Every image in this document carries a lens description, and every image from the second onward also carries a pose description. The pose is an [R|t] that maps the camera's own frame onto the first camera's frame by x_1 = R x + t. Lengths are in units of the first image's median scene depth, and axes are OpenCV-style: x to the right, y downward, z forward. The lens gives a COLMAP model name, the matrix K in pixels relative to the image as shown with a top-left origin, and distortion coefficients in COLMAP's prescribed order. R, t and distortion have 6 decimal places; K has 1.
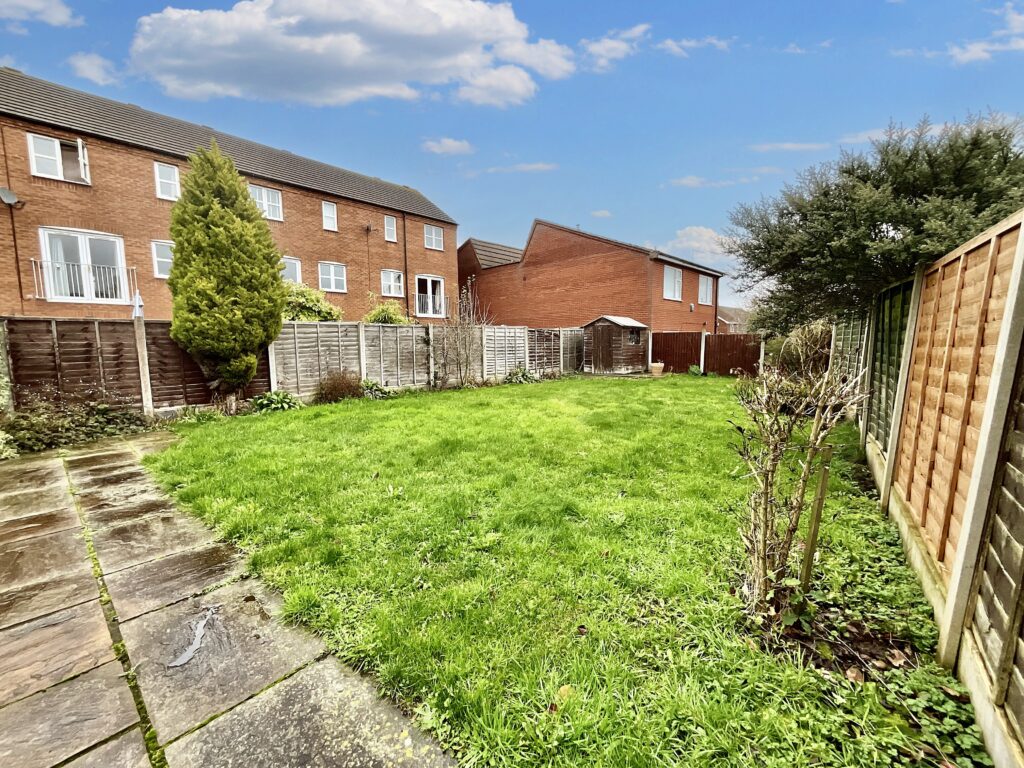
lens RADIAL K [[423.5, 0, 512.0], [0, 423.5, 384.0], [0, 0, 1]] dist [0.000034, 0.000651]
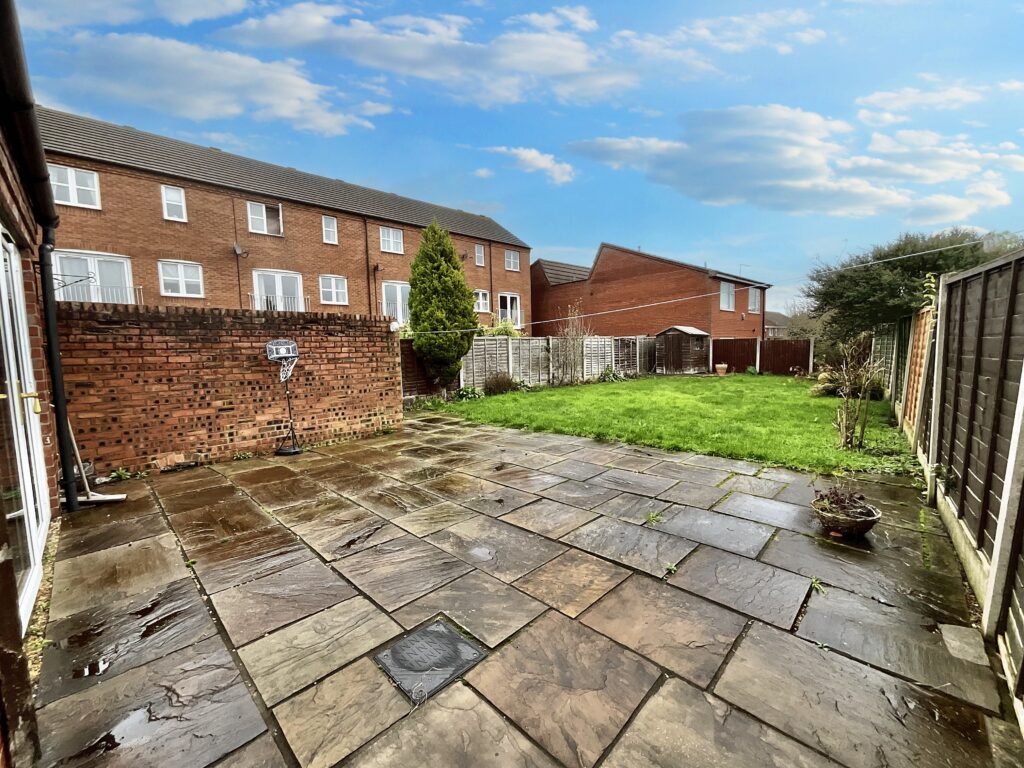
lens RADIAL K [[423.5, 0, 512.0], [0, 423.5, 384.0], [0, 0, 1]] dist [0.000034, 0.000651]
pose [[0.998126, -0.010923, -0.060205, -0.191732], [0.009939, 0.999813, -0.016615, 0.021585], [0.060375, 0.015985, 0.998048, -0.256661]]
